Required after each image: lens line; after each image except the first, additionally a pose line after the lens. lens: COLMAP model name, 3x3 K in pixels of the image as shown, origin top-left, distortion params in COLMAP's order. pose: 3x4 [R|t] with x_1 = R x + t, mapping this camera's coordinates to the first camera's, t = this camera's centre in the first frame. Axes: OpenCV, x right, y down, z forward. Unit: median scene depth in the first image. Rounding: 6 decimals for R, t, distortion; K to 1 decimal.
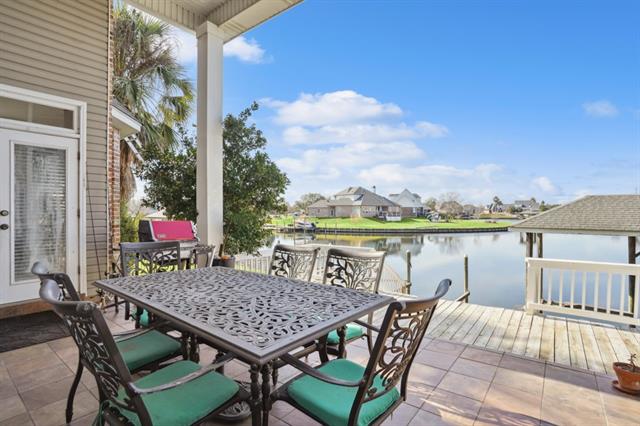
lens RADIAL K [[314.6, 0, 334.5], [0, 314.6, 212.6], [0, 0, 1]] dist [-0.038076, 0.003871]
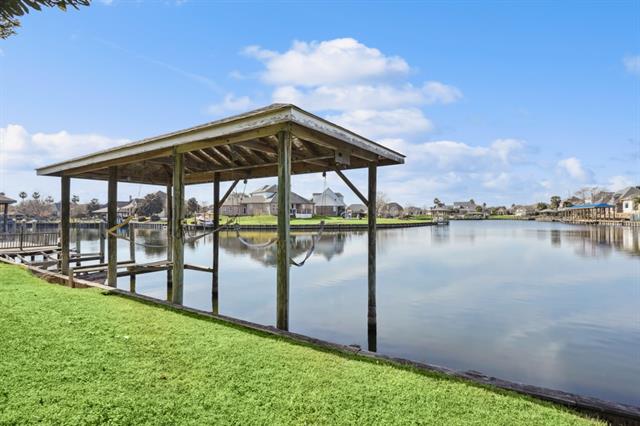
lens RADIAL K [[314.6, 0, 321.8], [0, 314.6, 213.5], [0, 0, 1]] dist [-0.038076, 0.003871]
pose [[0.997194, -0.003587, 0.074776, 0.162725], [0.004539, 0.999911, -0.012561, 0.023485], [-0.074724, 0.012866, 0.997121, -0.001859]]
